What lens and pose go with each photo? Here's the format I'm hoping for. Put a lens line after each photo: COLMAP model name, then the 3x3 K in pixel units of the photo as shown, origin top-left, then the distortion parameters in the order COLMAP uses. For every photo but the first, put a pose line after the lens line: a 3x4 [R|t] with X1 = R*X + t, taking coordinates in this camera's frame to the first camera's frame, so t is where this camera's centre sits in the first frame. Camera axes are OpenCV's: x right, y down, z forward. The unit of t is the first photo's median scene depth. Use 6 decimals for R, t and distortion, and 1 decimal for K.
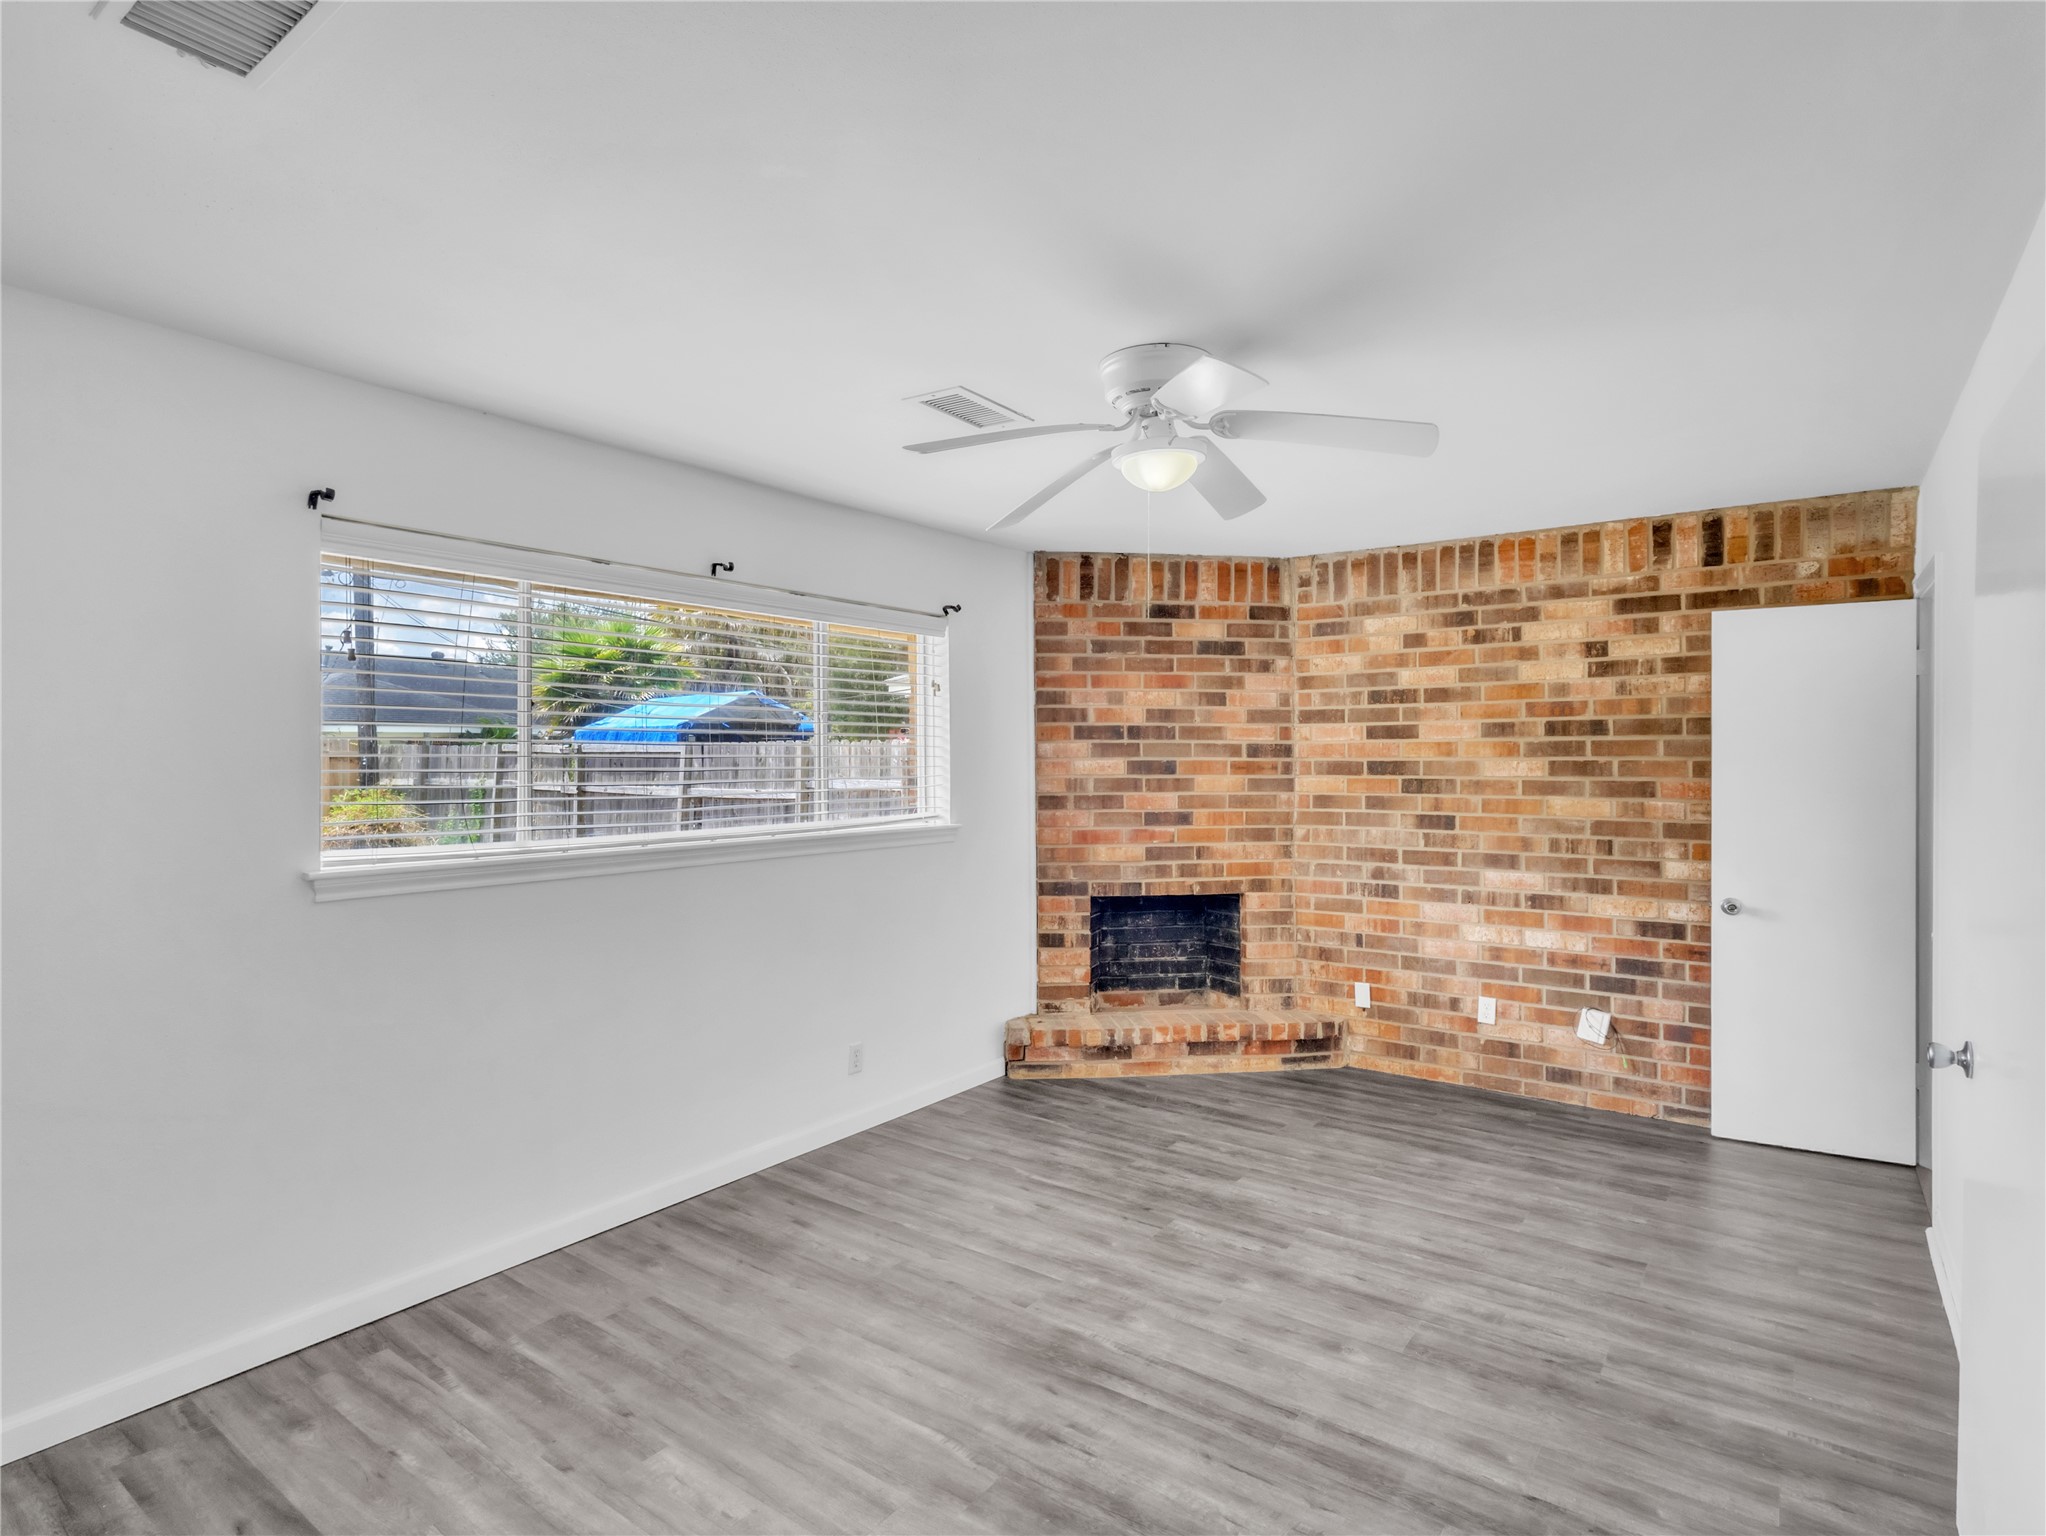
lens RADIAL K [[1059.5, 0, 1020.1], [0, 1059.5, 764.8], [0, 0, 1]] dist [-0.000407, 0.002925]
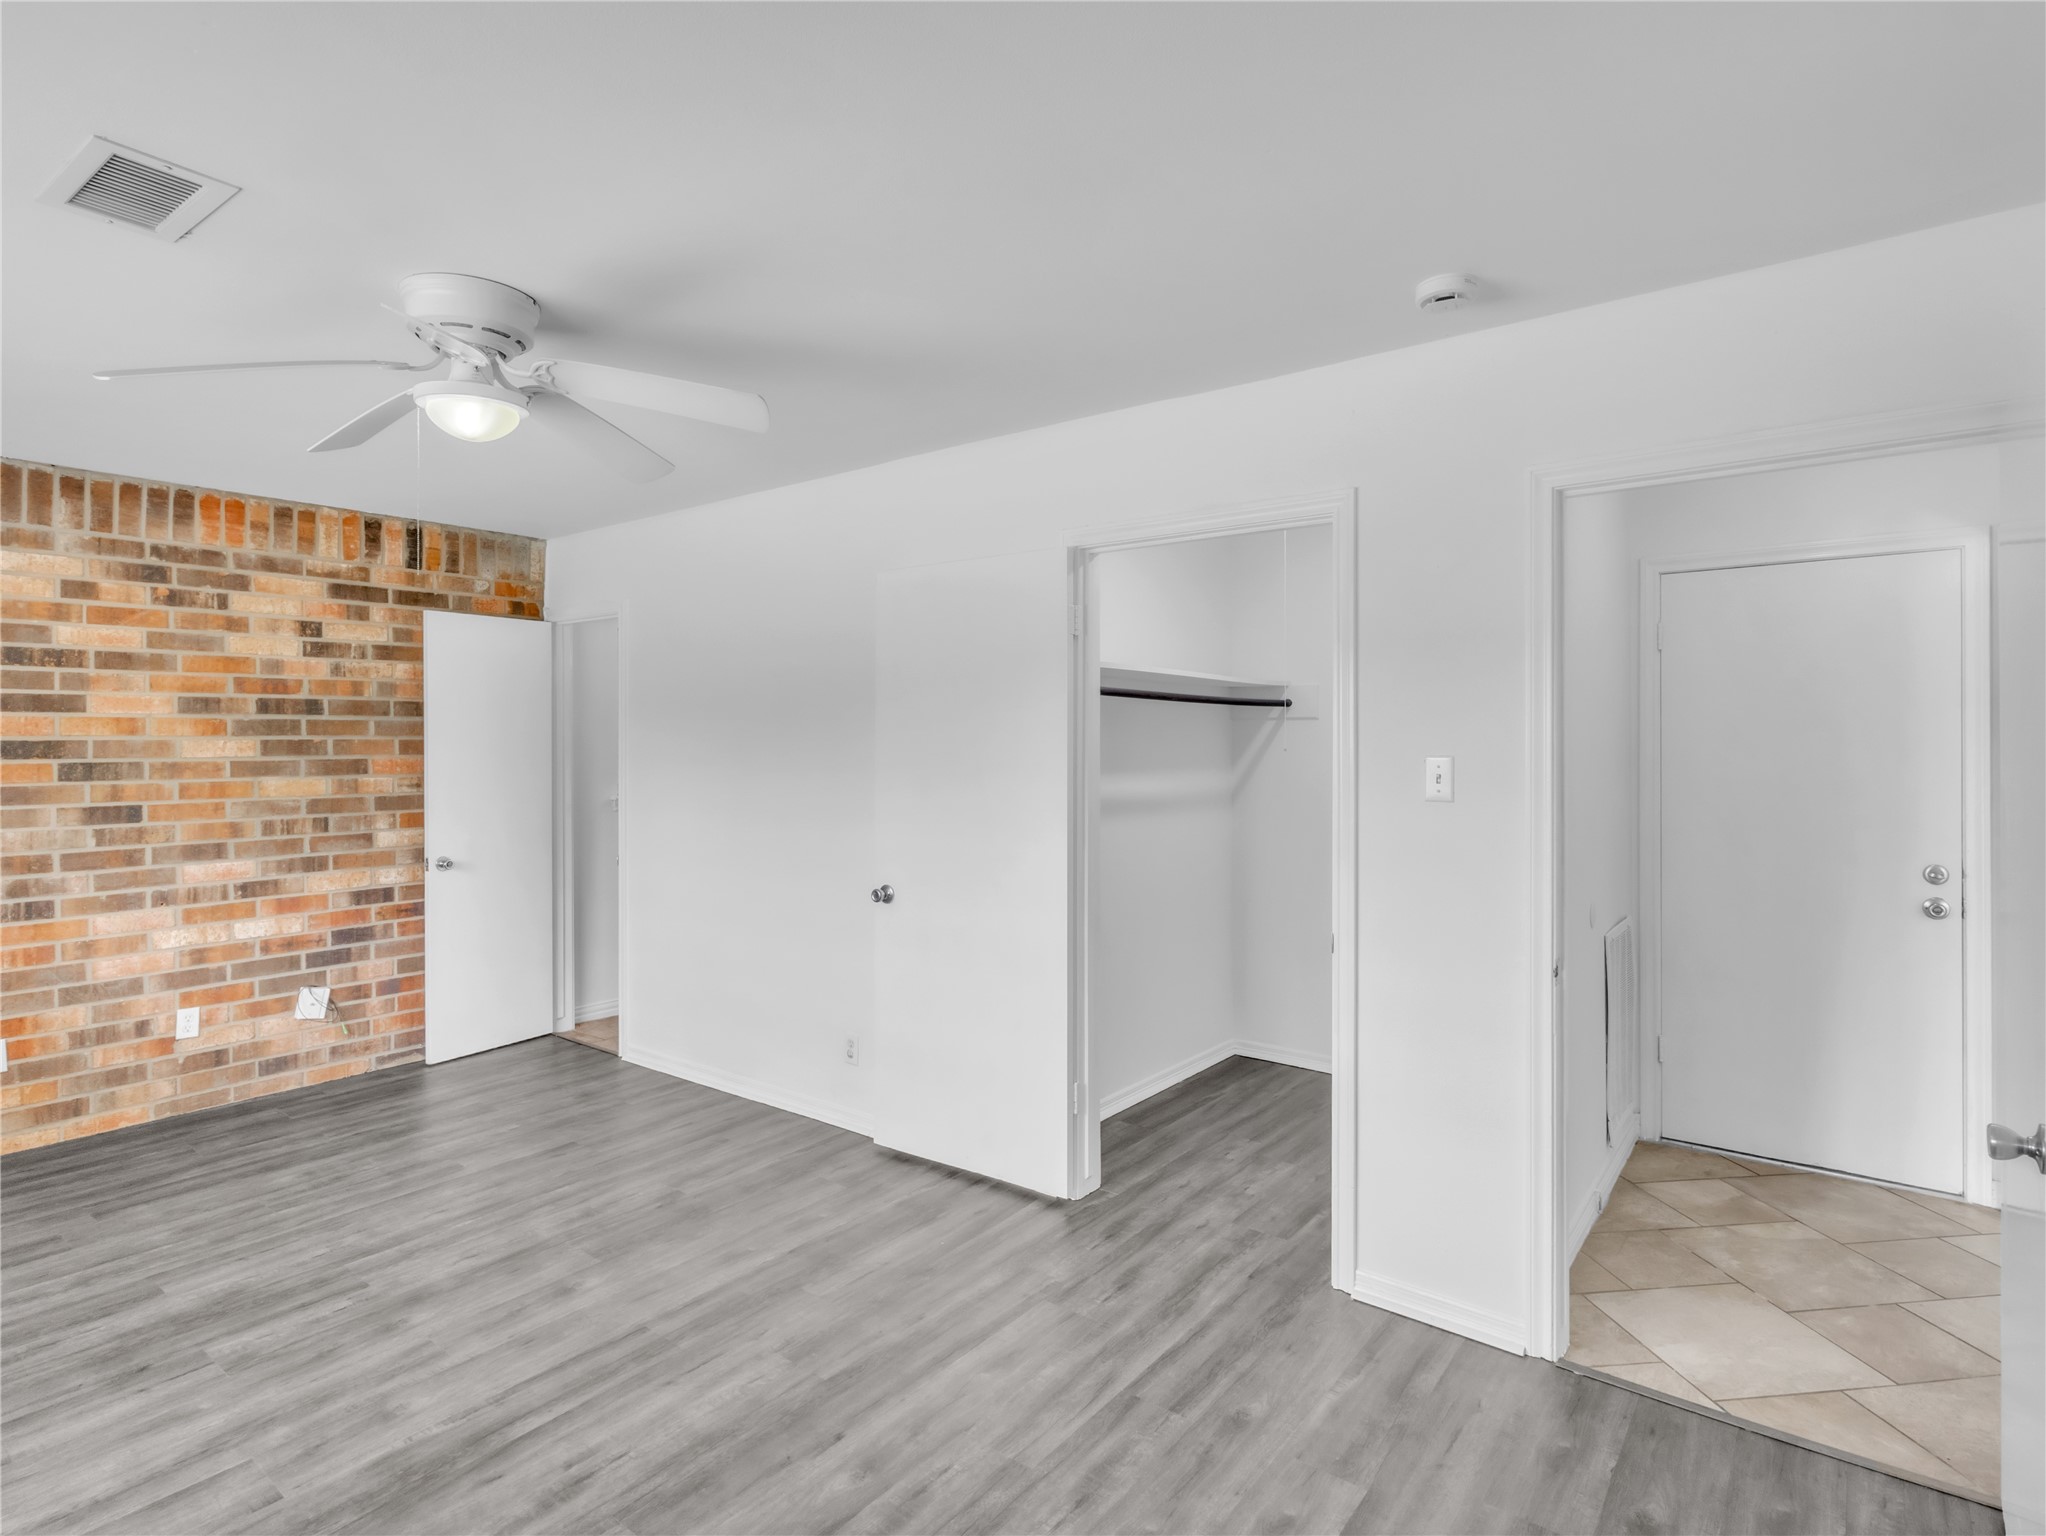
lens RADIAL K [[1046.5, 0, 1019.9], [0, 1046.5, 737.9], [0, 0, 1]] dist [-0.002480, -0.000278]
pose [[0.041971, -0.000392, 0.999119, -0.418471], [0.004882, 0.999988, 0.000188, -0.002482], [-0.999107, 0.004870, 0.041972, 0.283558]]
